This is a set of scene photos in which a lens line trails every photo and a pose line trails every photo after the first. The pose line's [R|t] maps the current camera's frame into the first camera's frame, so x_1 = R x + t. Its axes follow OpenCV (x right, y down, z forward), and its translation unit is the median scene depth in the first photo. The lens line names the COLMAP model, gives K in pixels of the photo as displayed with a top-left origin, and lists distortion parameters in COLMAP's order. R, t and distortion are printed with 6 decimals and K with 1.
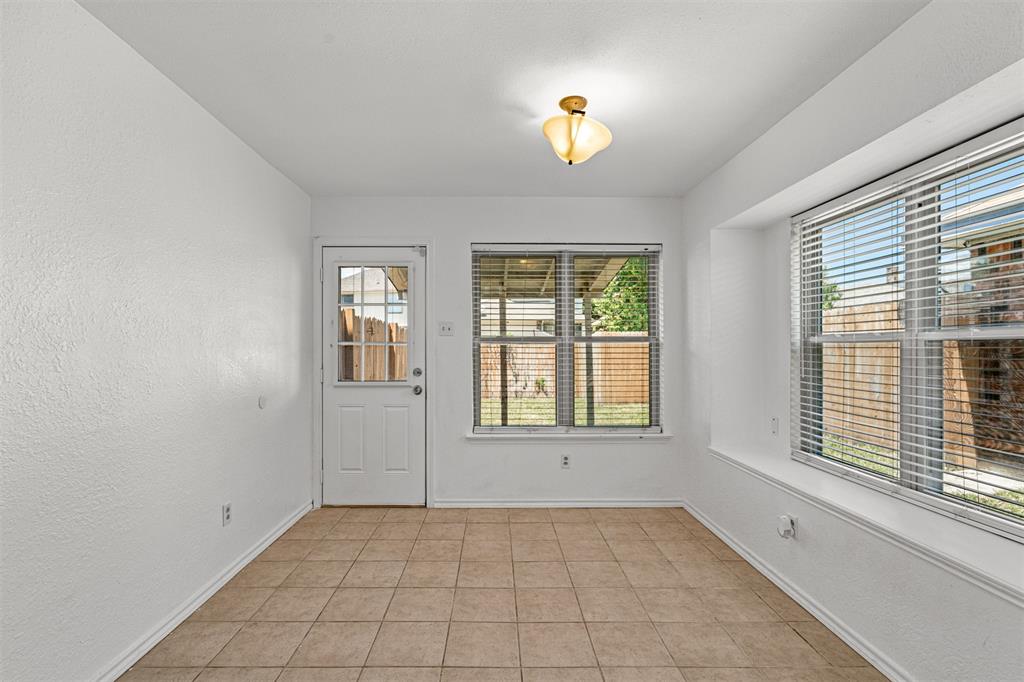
lens RADIAL K [[465.5, 0, 508.5], [0, 465.5, 338.9], [0, 0, 1]] dist [-0.004147, -0.000013]
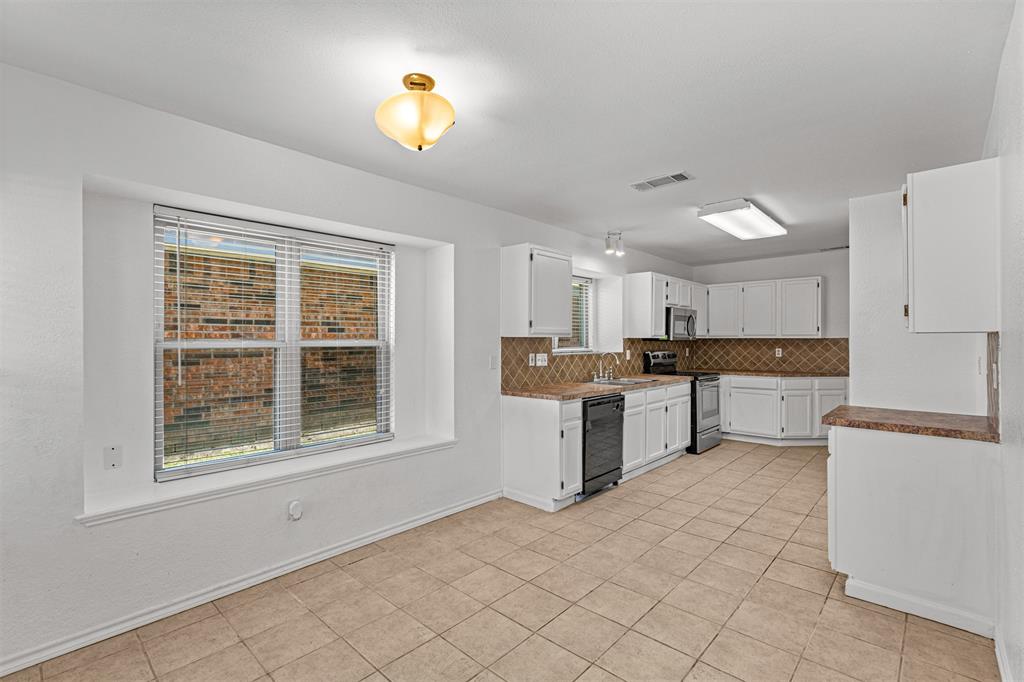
lens RADIAL K [[465.5, 0, 508.7], [0, 465.5, 339.5], [0, 0, 1]] dist [-0.004147, -0.000013]
pose [[-0.714730, -0.000899, 0.699400, -0.378964], [-0.018212, 0.999684, -0.017327, -0.002614], [-0.699163, -0.025121, -0.714521, 0.968955]]
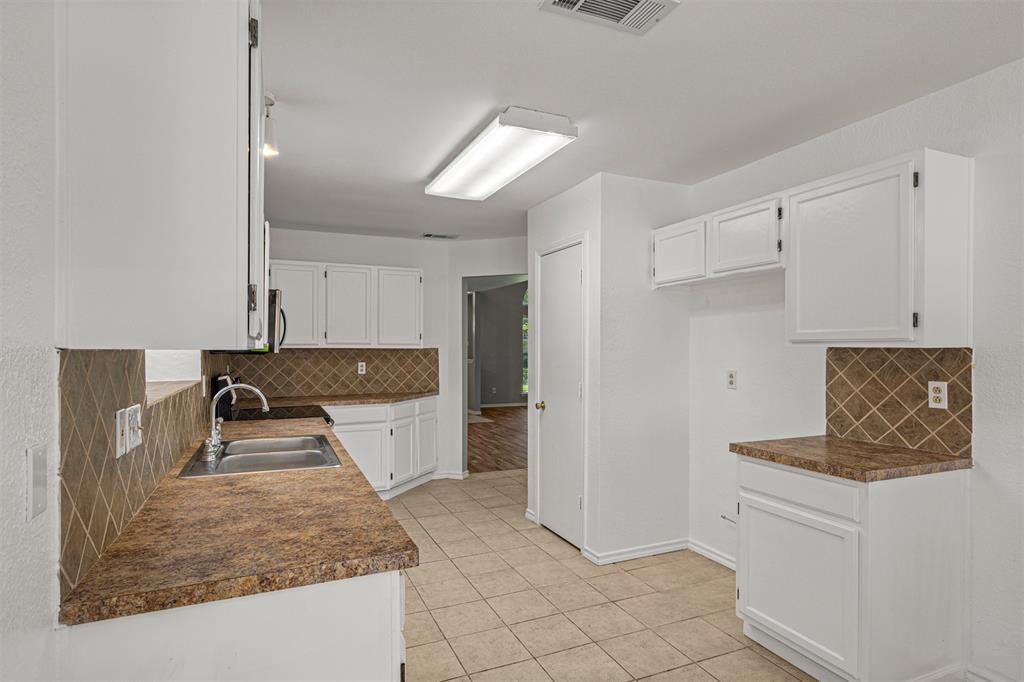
lens RADIAL K [[546.4, 0, 513.5], [0, 546.4, 349.0], [0, 0, 1]] dist [0.008969, 0.001445]
pose [[-0.923166, -0.002779, -0.384391, 0.313831], [0.005995, 0.999748, -0.021625, -0.019798], [0.384354, -0.022268, -0.922917, 0.521724]]
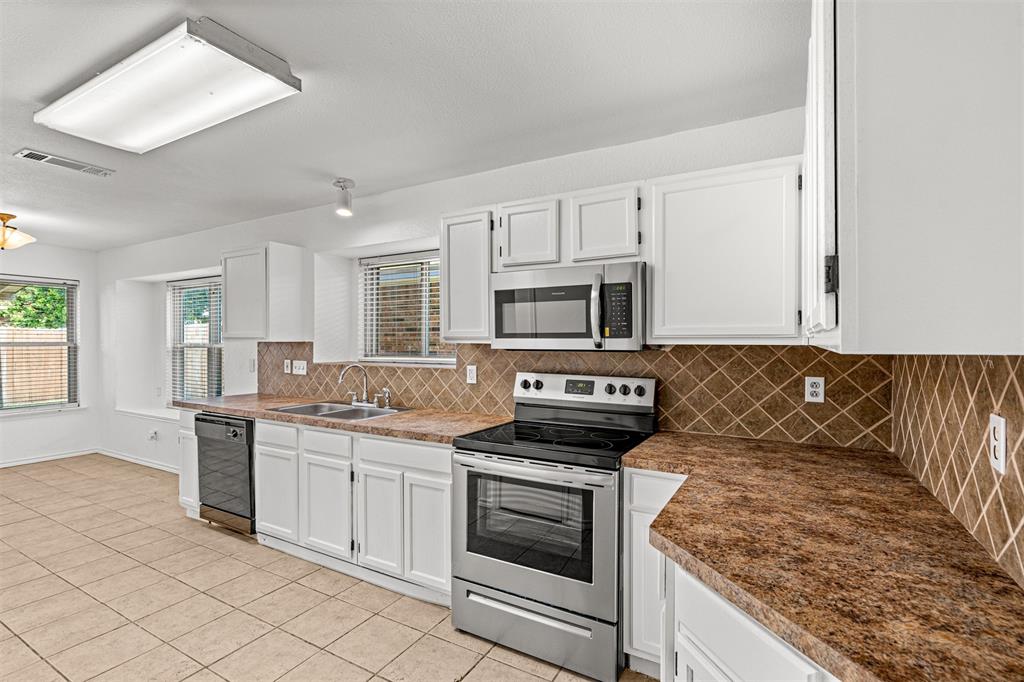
lens RADIAL K [[465.5, 0, 535.7], [0, 465.5, 345.5], [0, 0, 1]] dist [-0.004147, -0.000013]
pose [[0.483484, -0.007865, 0.875318, -0.255616], [-0.024116, 0.999460, 0.022301, -0.060001], [-0.875021, -0.031892, 0.483033, -0.968009]]
